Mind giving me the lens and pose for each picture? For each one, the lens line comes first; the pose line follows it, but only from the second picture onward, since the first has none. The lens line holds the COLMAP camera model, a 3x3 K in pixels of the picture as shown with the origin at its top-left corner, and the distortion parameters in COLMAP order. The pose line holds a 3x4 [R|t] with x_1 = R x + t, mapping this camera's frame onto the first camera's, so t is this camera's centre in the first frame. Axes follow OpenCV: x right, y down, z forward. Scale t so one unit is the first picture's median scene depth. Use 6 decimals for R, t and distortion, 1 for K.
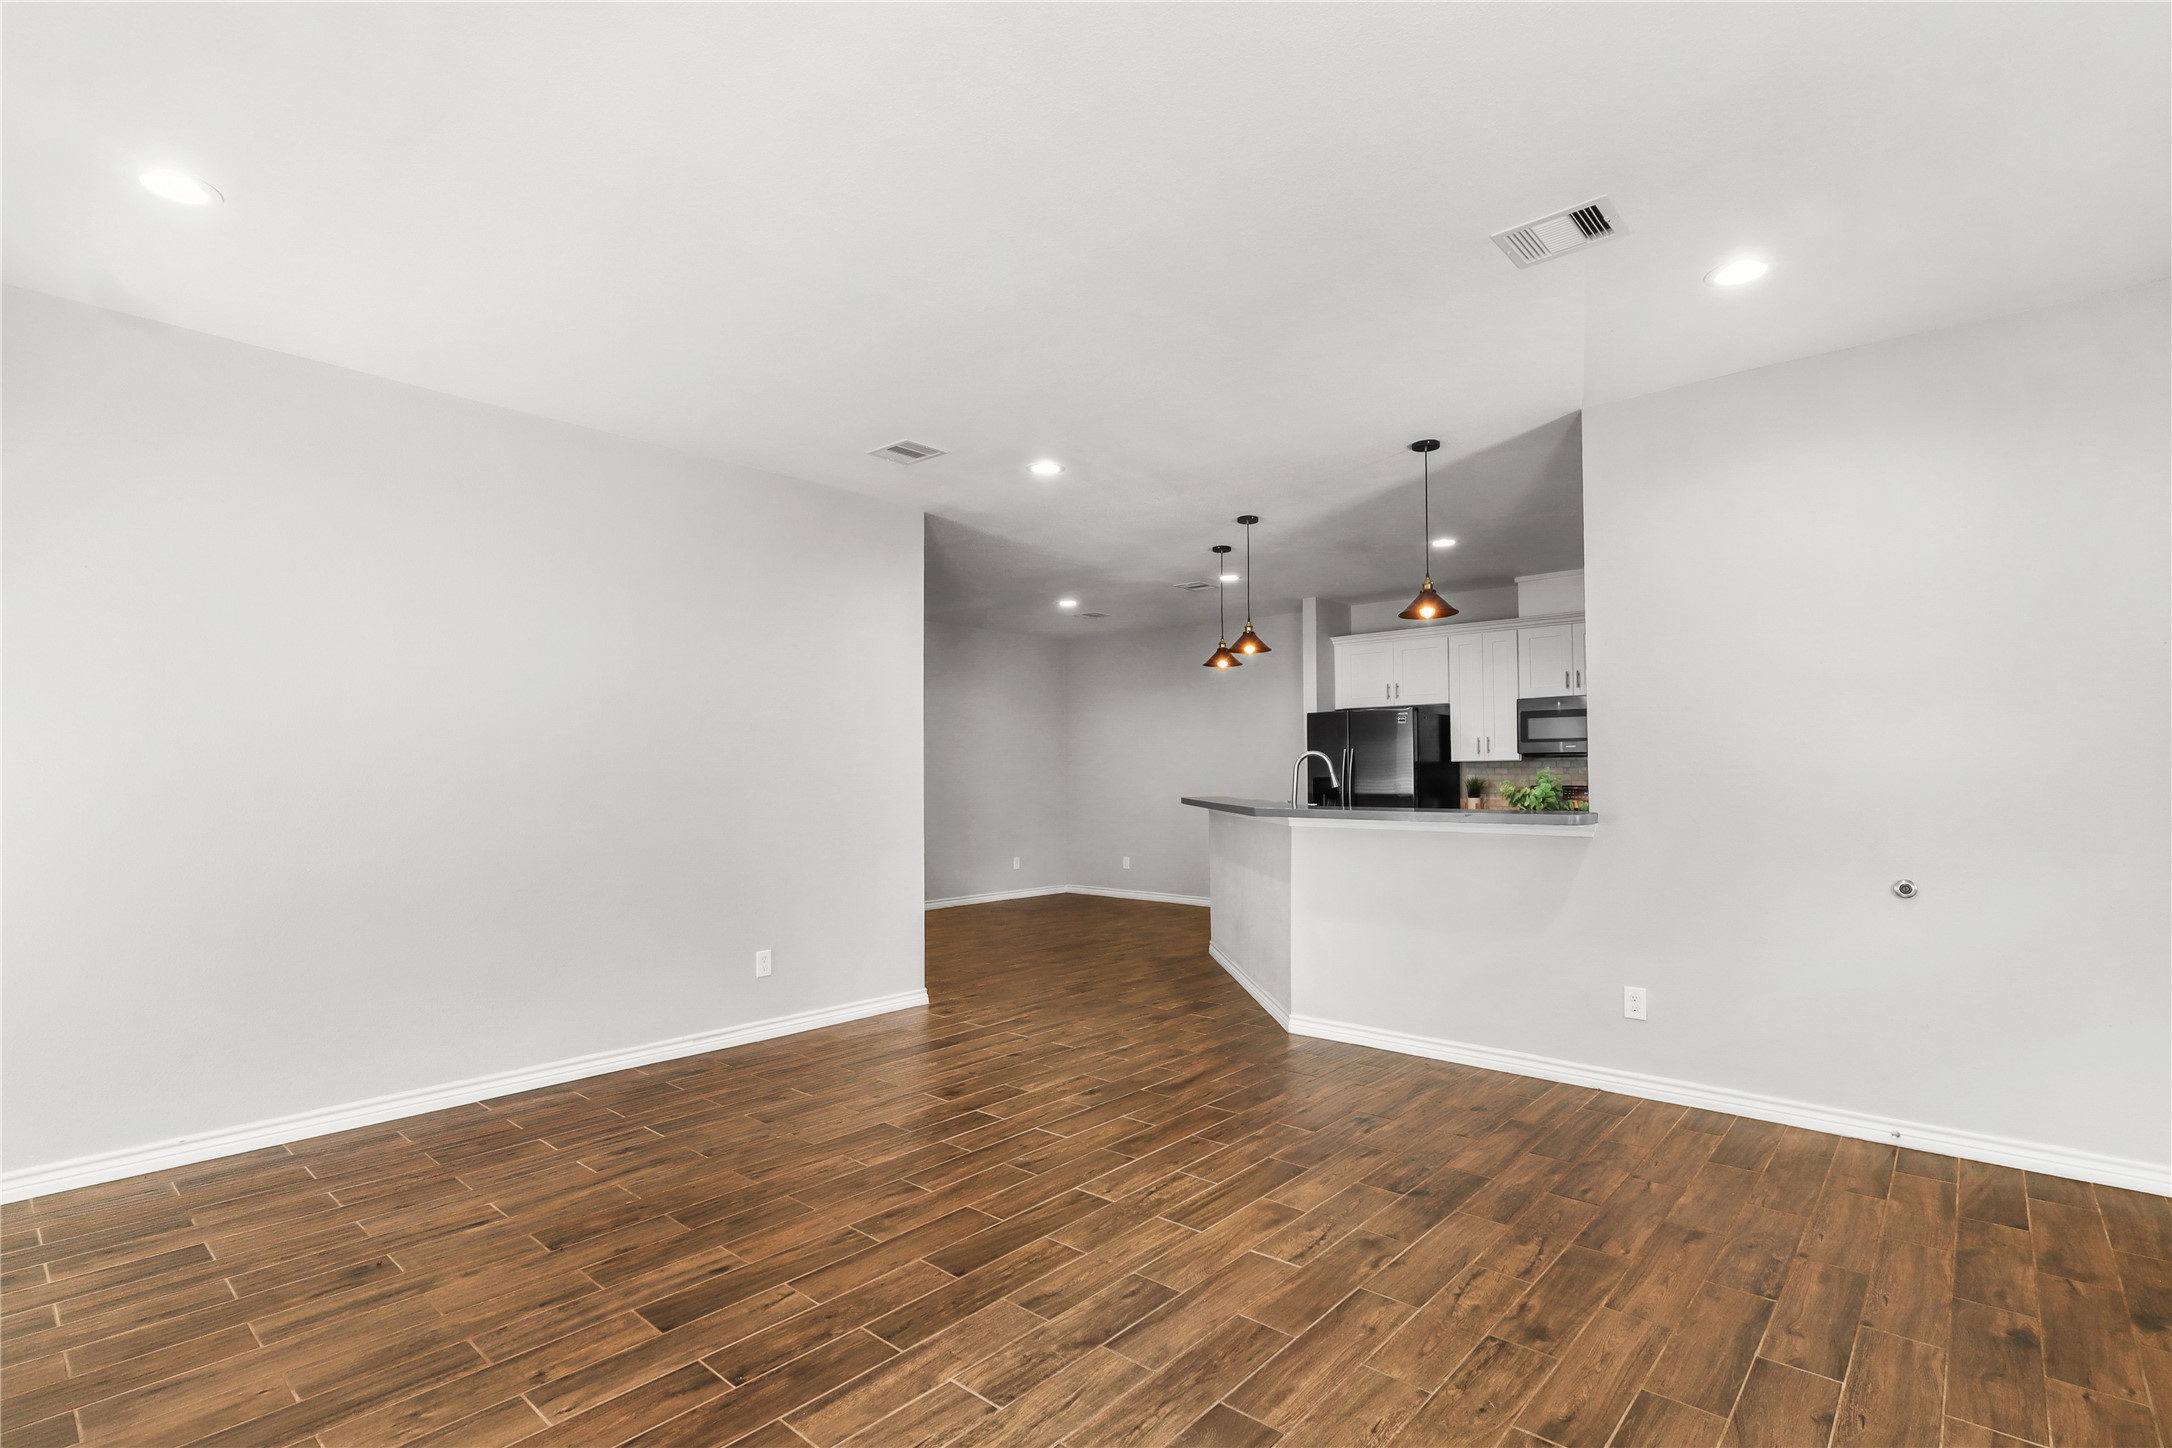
lens RADIAL K [[1011.7, 0, 1081.2], [0, 1011.7, 713.4], [0, 0, 1]] dist [-0.000493, -0.000232]
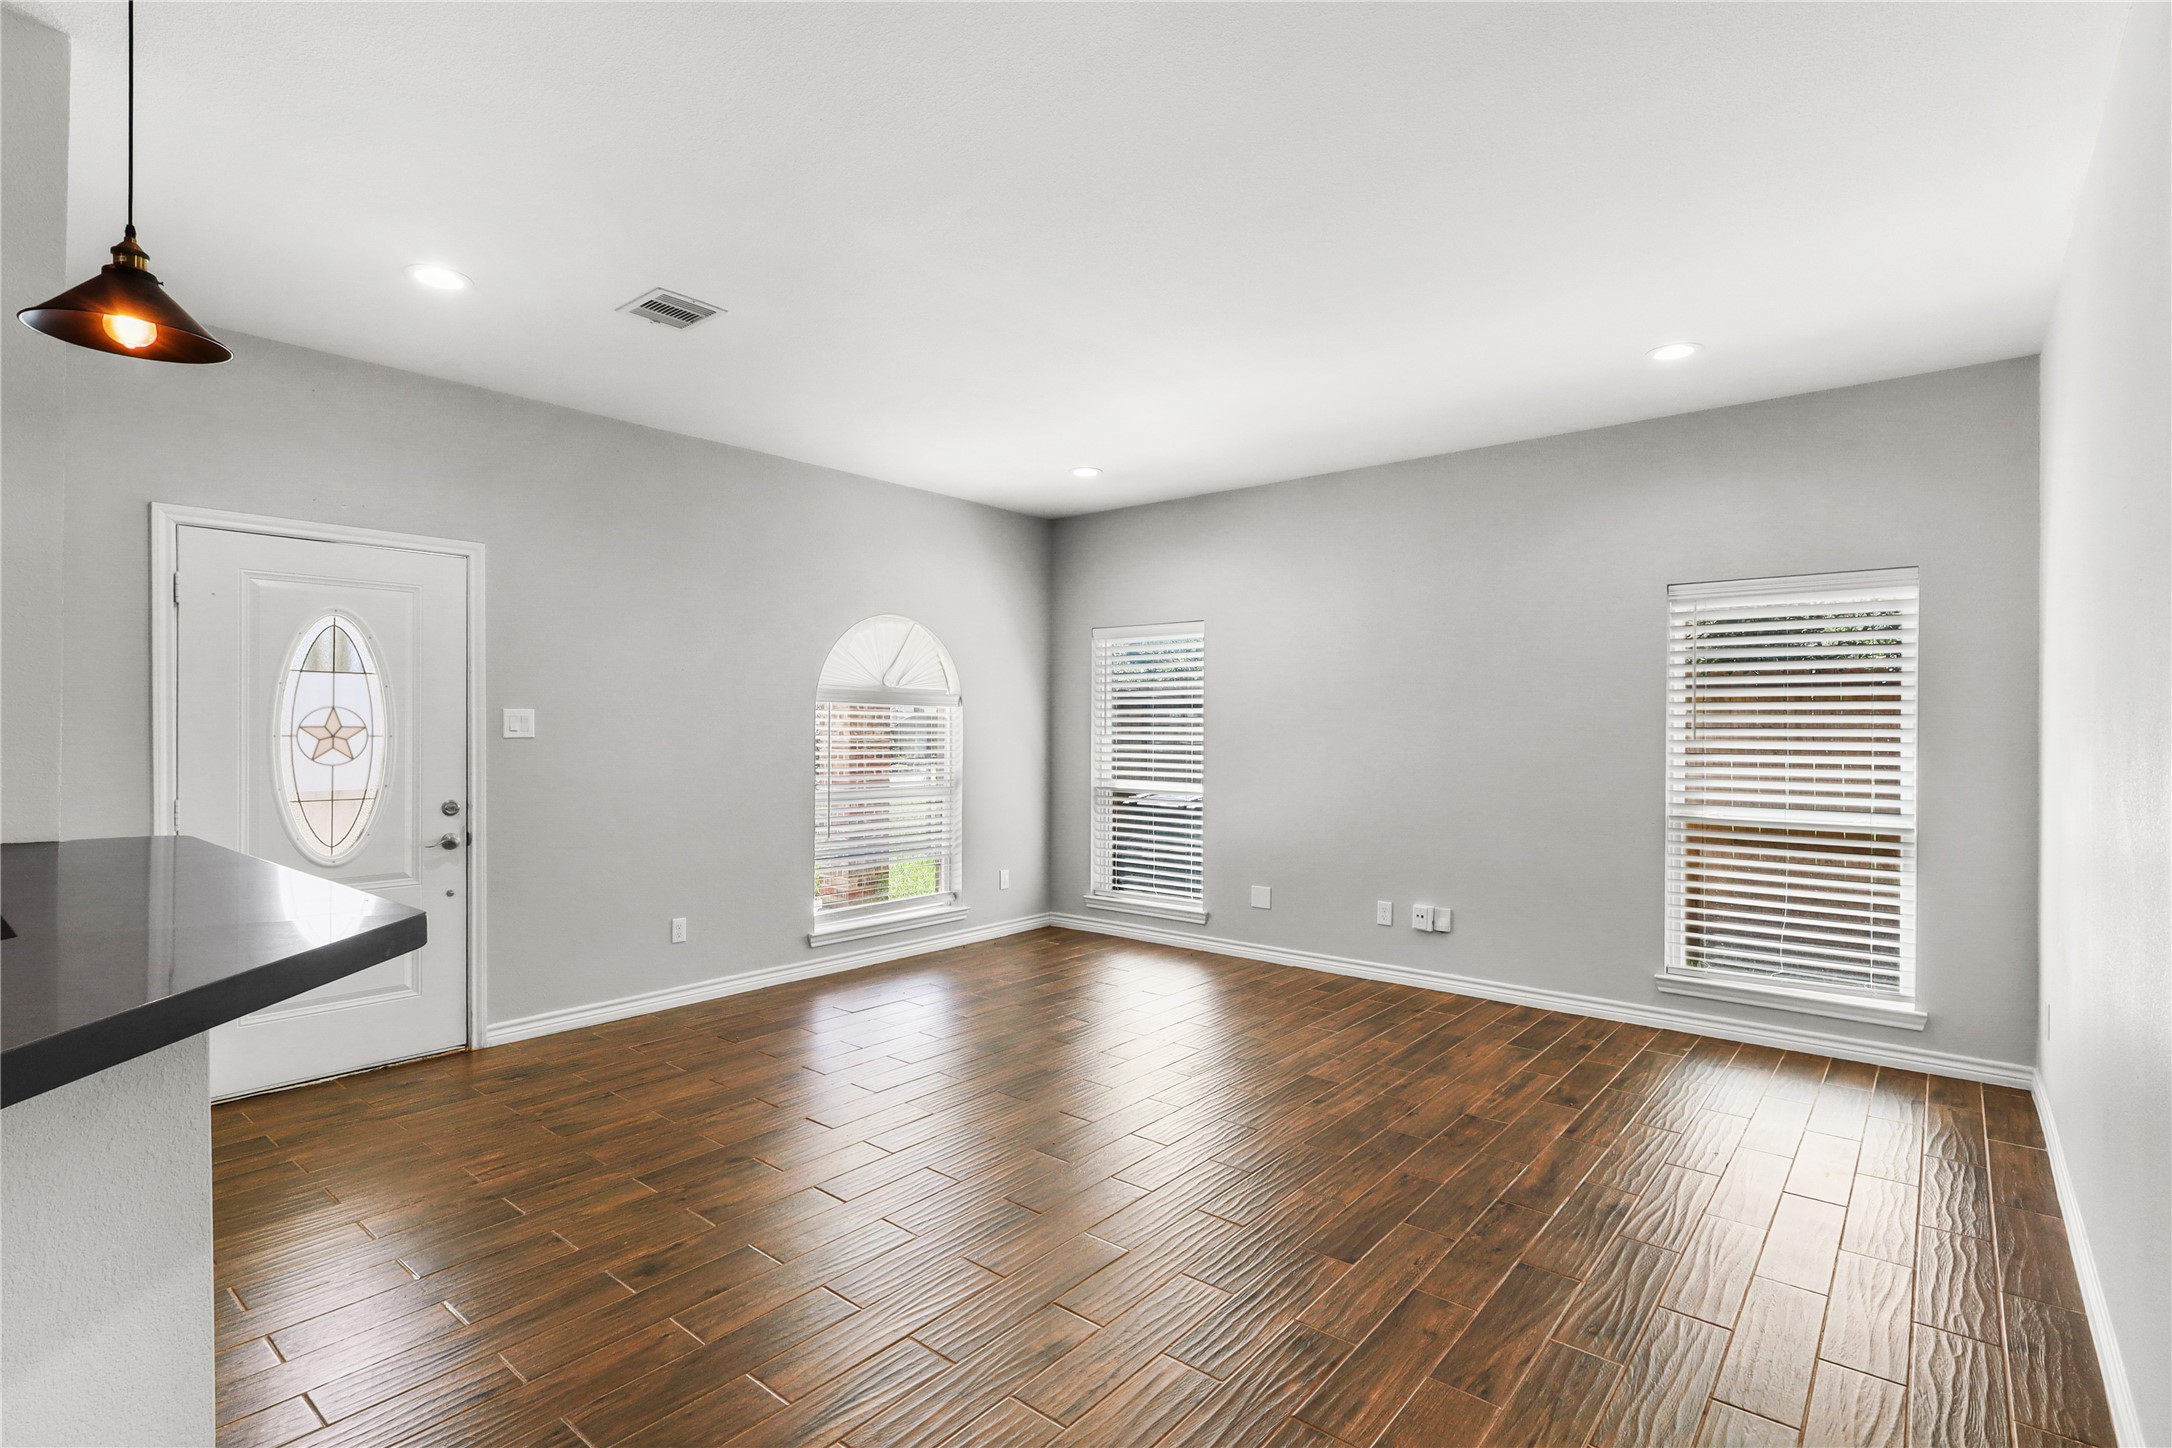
lens RADIAL K [[1011.7, 0, 1081.2], [0, 1011.7, 713.4], [0, 0, 1]] dist [-0.000493, -0.000232]
pose [[-0.999710, -0.000792, -0.024088, 0.007859], [0.001019, 0.997178, -0.075067, 0.114682], [0.024079, -0.075070, -0.996888, 2.425315]]
